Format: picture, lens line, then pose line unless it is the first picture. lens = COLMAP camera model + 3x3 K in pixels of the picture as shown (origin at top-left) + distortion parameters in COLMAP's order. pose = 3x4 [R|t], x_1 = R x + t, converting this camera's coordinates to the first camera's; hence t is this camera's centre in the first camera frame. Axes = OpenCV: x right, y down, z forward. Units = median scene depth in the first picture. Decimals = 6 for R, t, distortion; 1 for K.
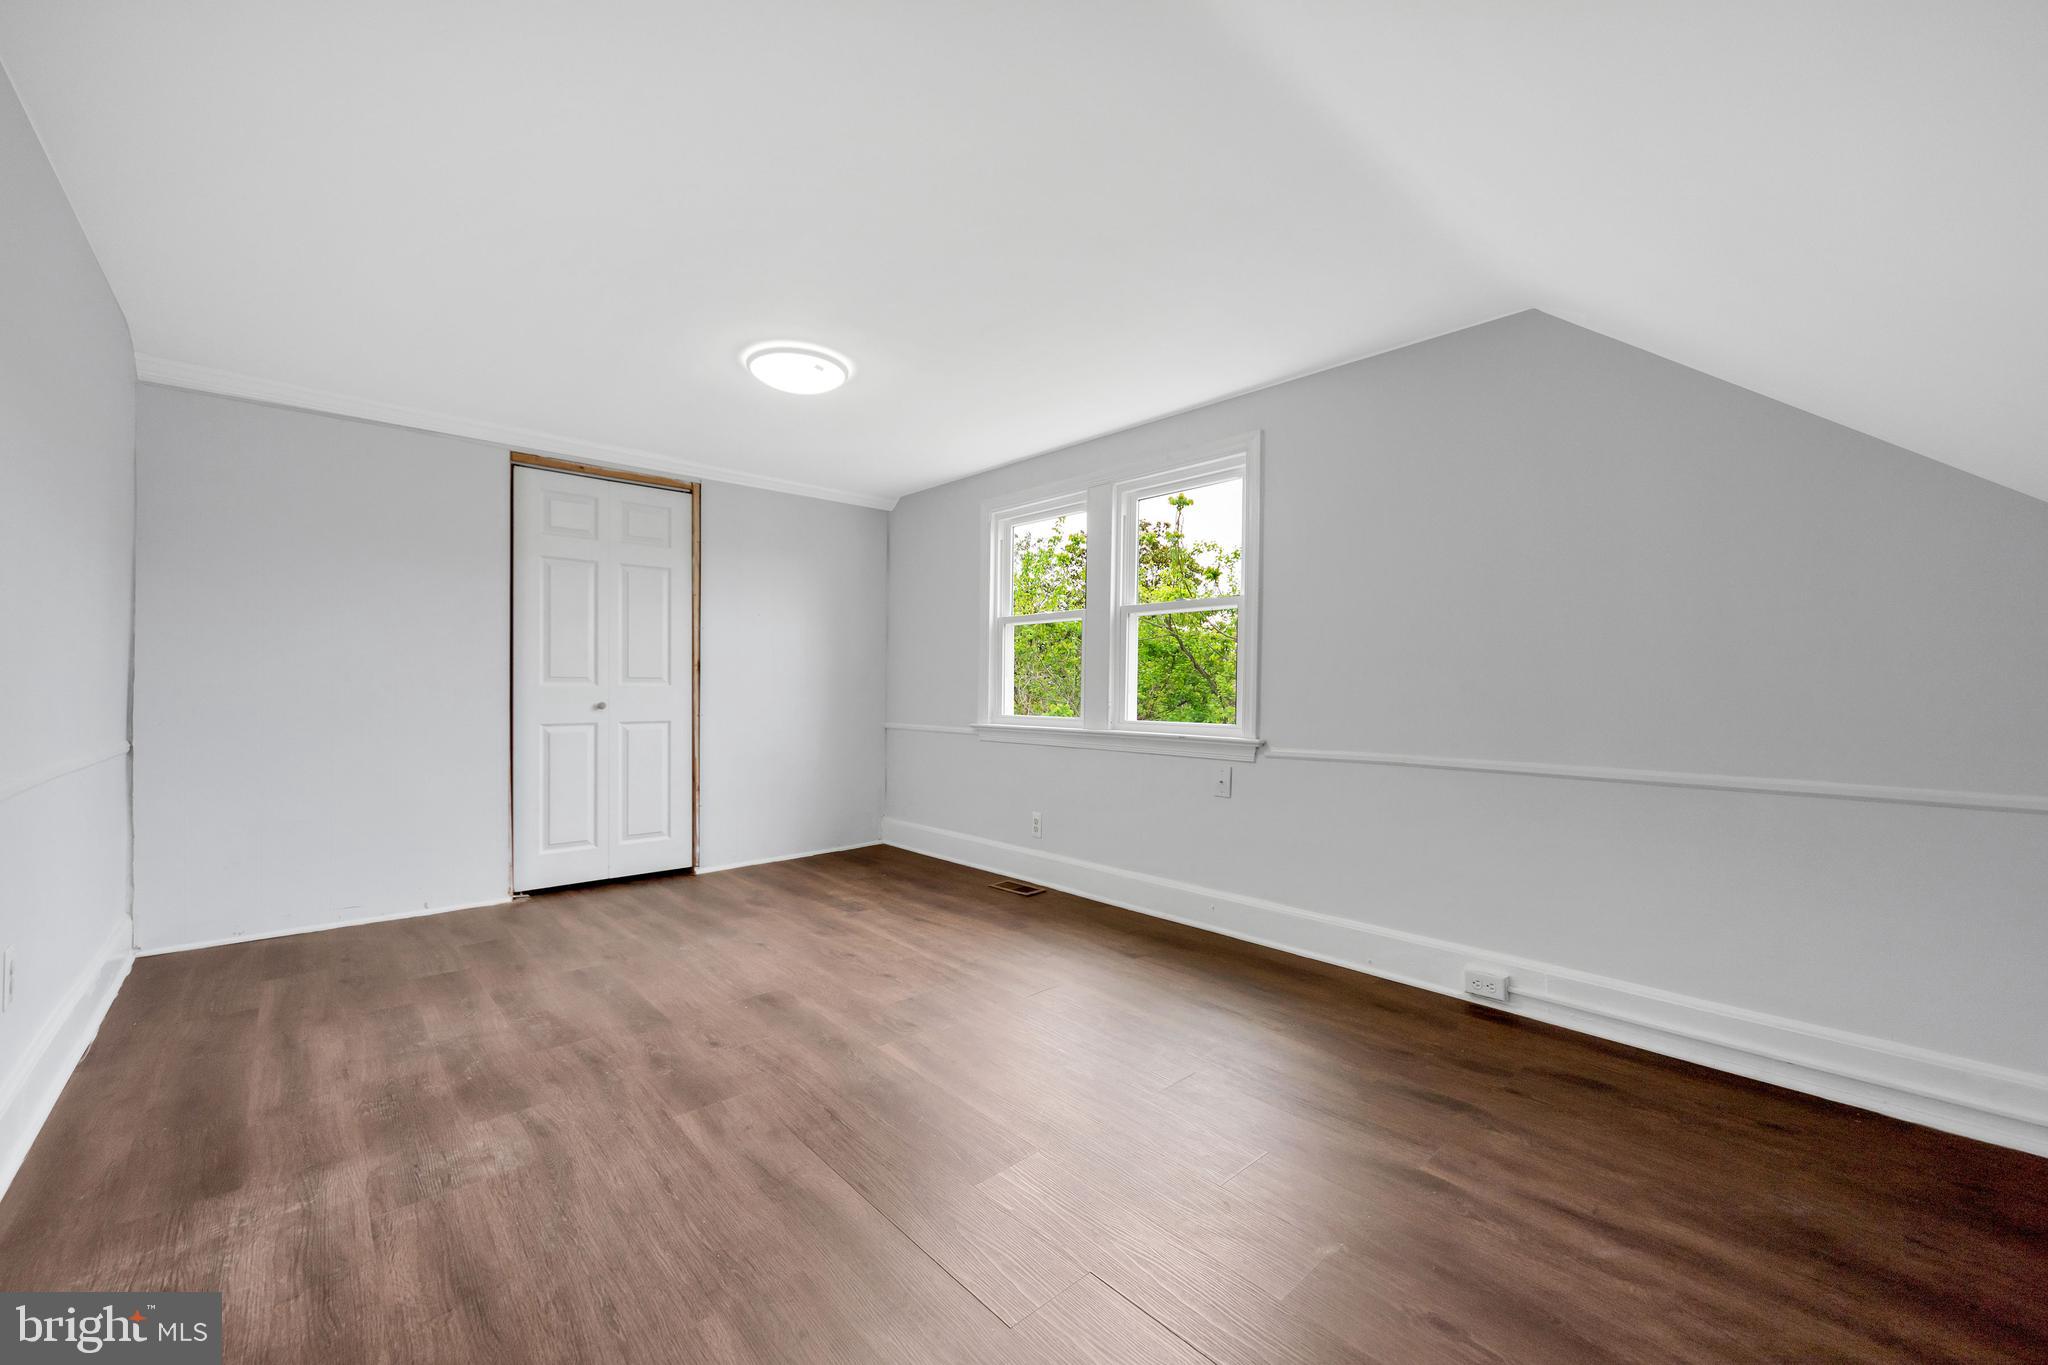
lens RADIAL K [[815.1, 0, 1028.7], [0, 815.1, 679.8], [0, 0, 1]] dist [-0.006084, -0.001450]
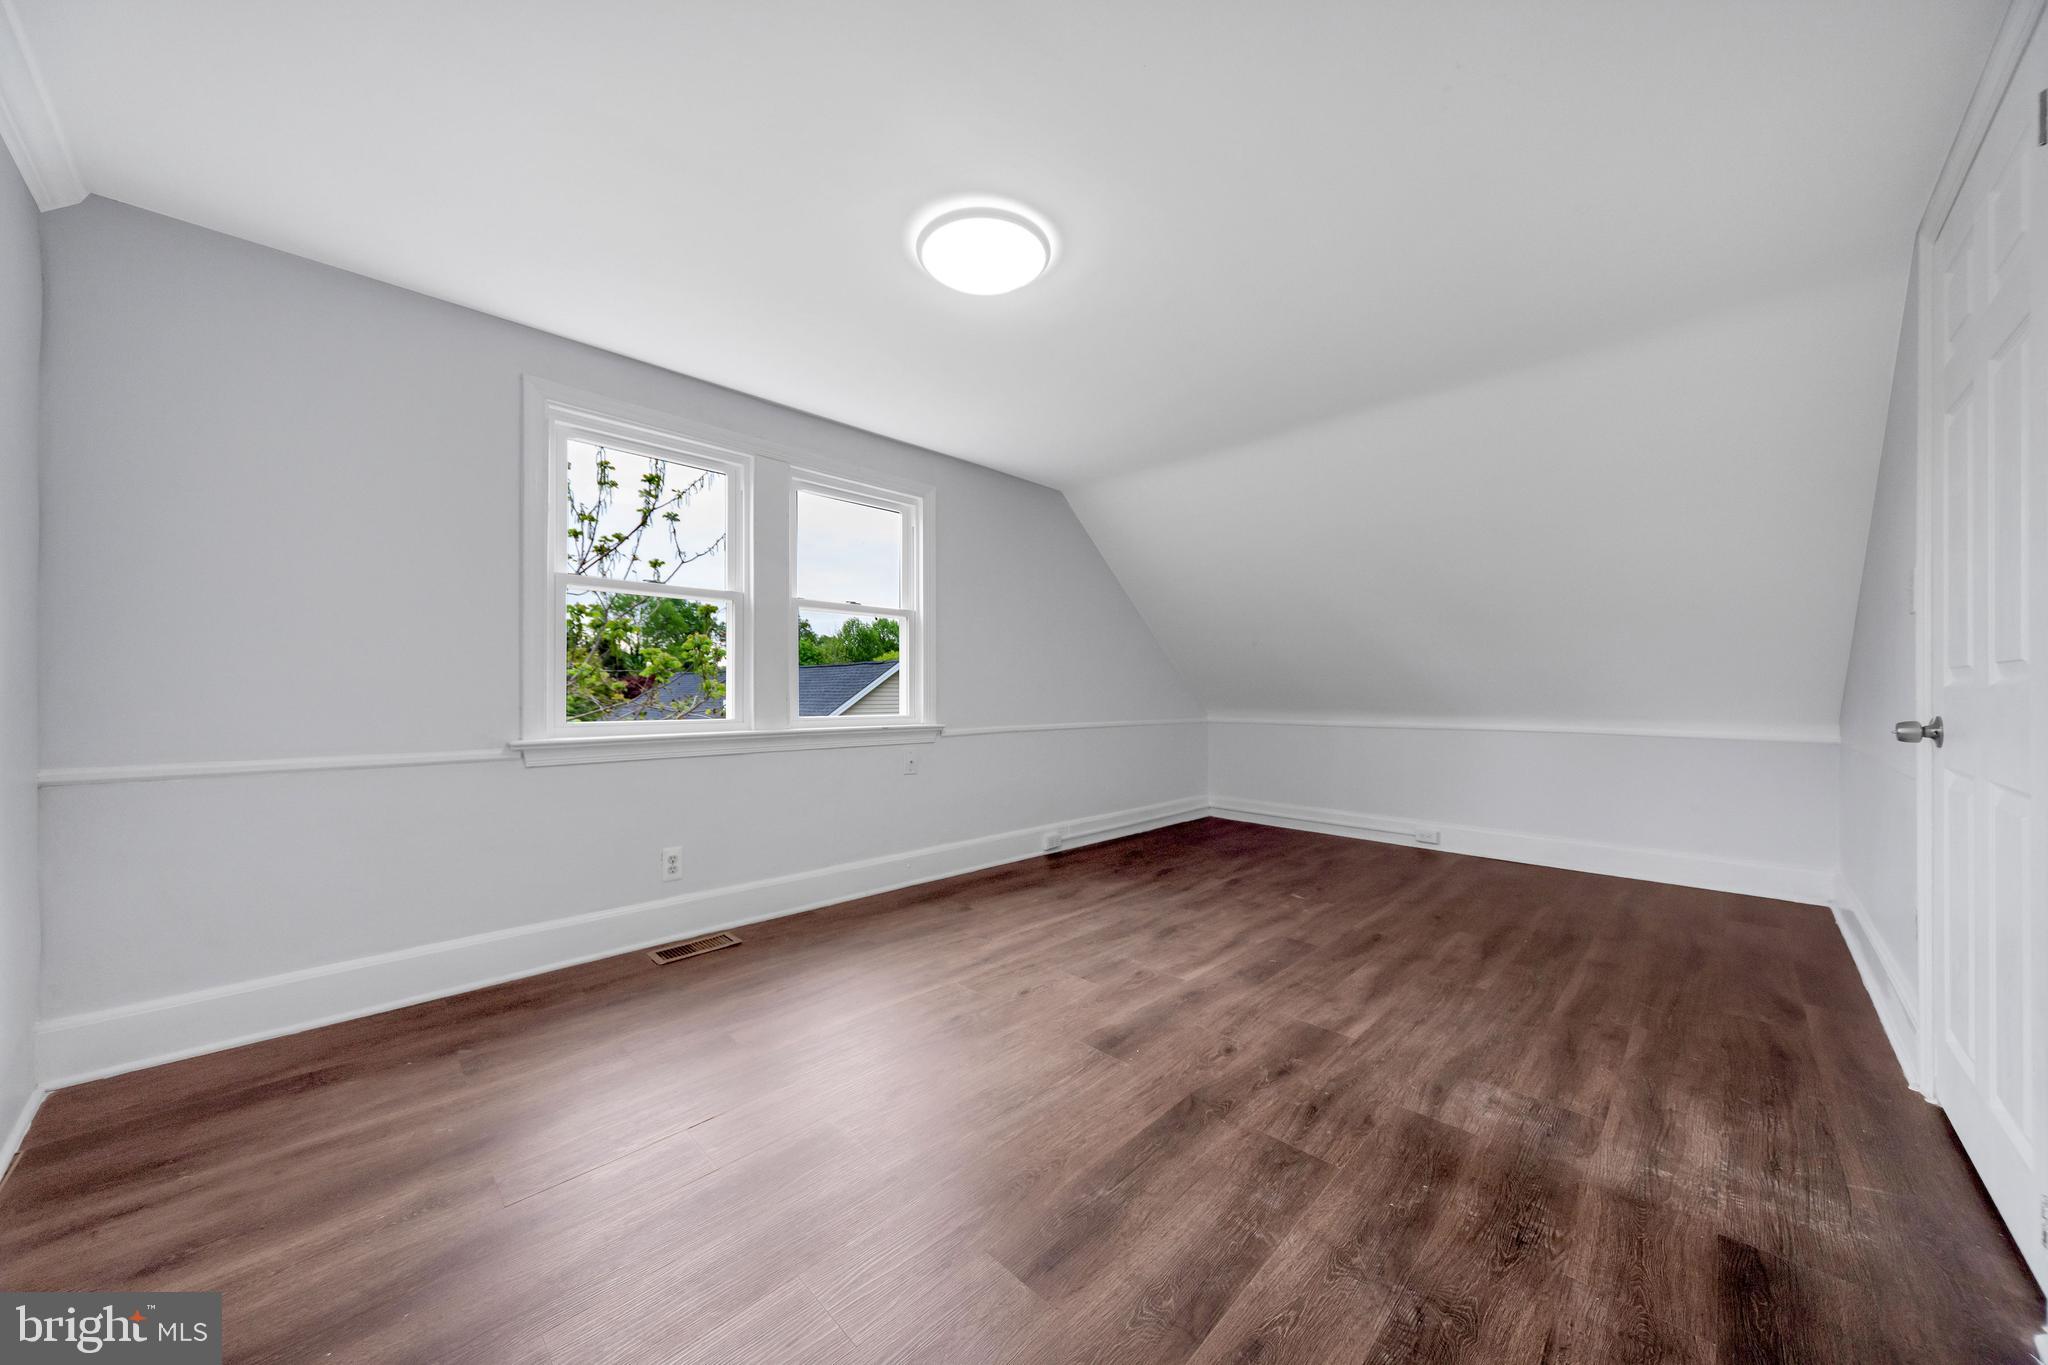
lens RADIAL K [[705.3, 0, 1037.3], [0, 705.3, 688.2], [0, 0, 1]] dist [0.007631, 0.000116]
pose [[-0.064108, -0.004934, 0.997931, -1.468344], [-0.017997, 0.999831, 0.003787, 0.013478], [-0.997781, -0.017717, -0.064186, 1.554178]]
